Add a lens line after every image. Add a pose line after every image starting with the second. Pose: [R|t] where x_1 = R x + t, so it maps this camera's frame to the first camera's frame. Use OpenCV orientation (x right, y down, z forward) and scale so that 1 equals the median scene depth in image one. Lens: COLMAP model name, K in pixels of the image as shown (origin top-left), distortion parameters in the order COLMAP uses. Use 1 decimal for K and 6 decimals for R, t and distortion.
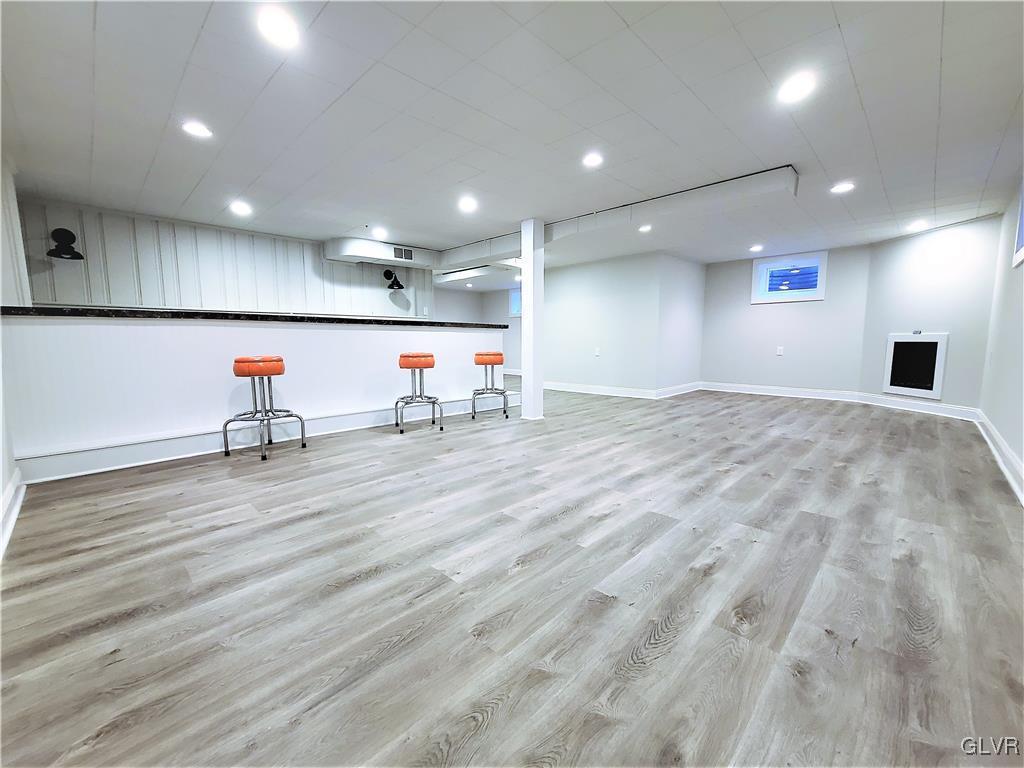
lens RADIAL K [[420.1, 0, 508.7], [0, 420.1, 384.3], [0, 0, 1]] dist [-0.001705, -0.000454]
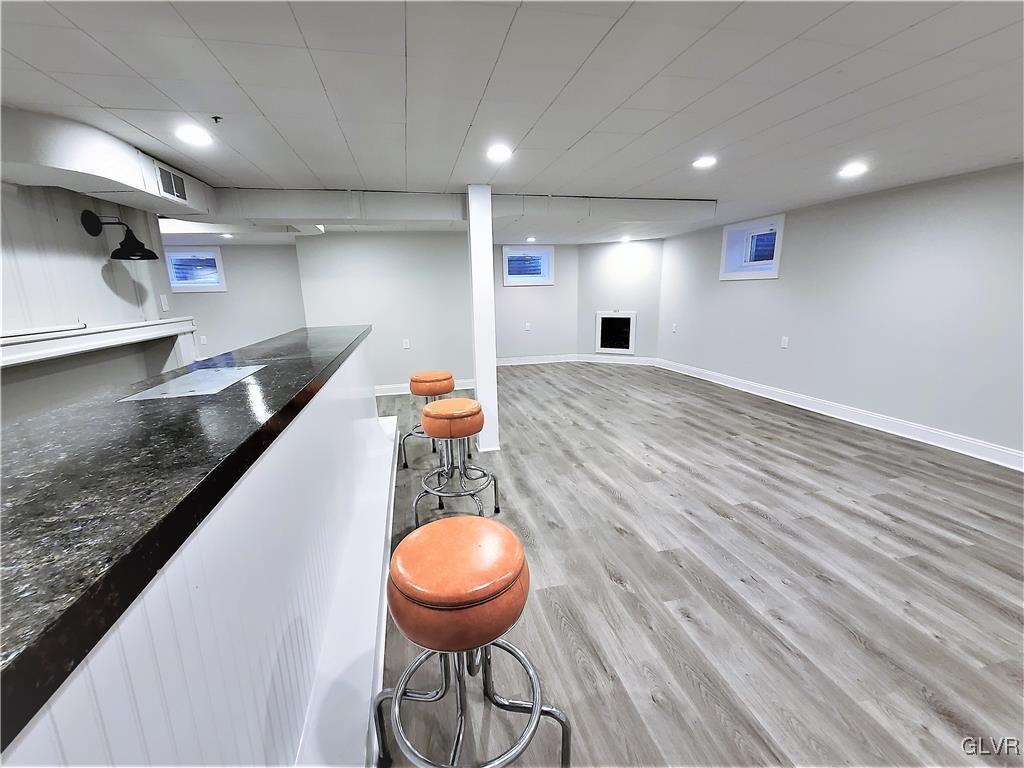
lens RADIAL K [[420.1, 0, 506.6], [0, 420.1, 379.8], [0, 0, 1]] dist [-0.001705, -0.000454]
pose [[0.542150, -0.182211, 0.820288, -1.059724], [0.109634, 0.983200, 0.145939, -0.299723], [-0.833099, 0.010810, 0.553018, 1.035864]]
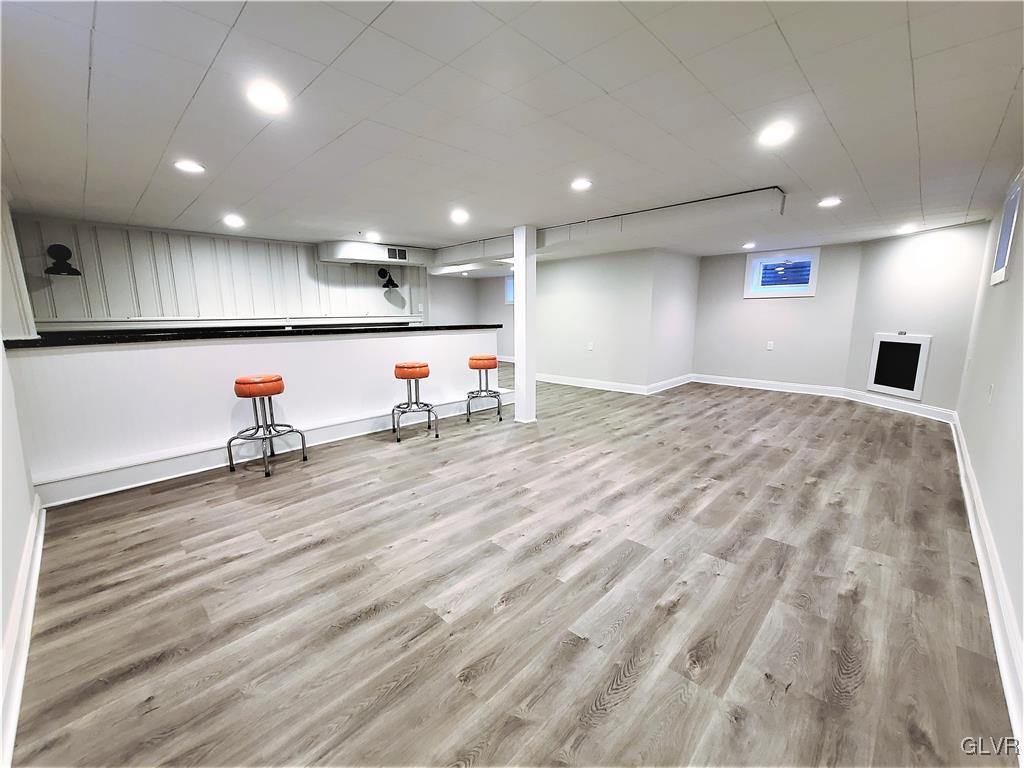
lens RADIAL K [[420.1, 0, 508.7], [0, 420.1, 383.9], [0, 0, 1]] dist [-0.001705, -0.000454]
pose [[0.999984, -0.004566, 0.003359, 0.024547], [0.004346, 0.998011, 0.062895, -0.143620], [-0.003639, -0.062879, 0.998015, -0.049441]]
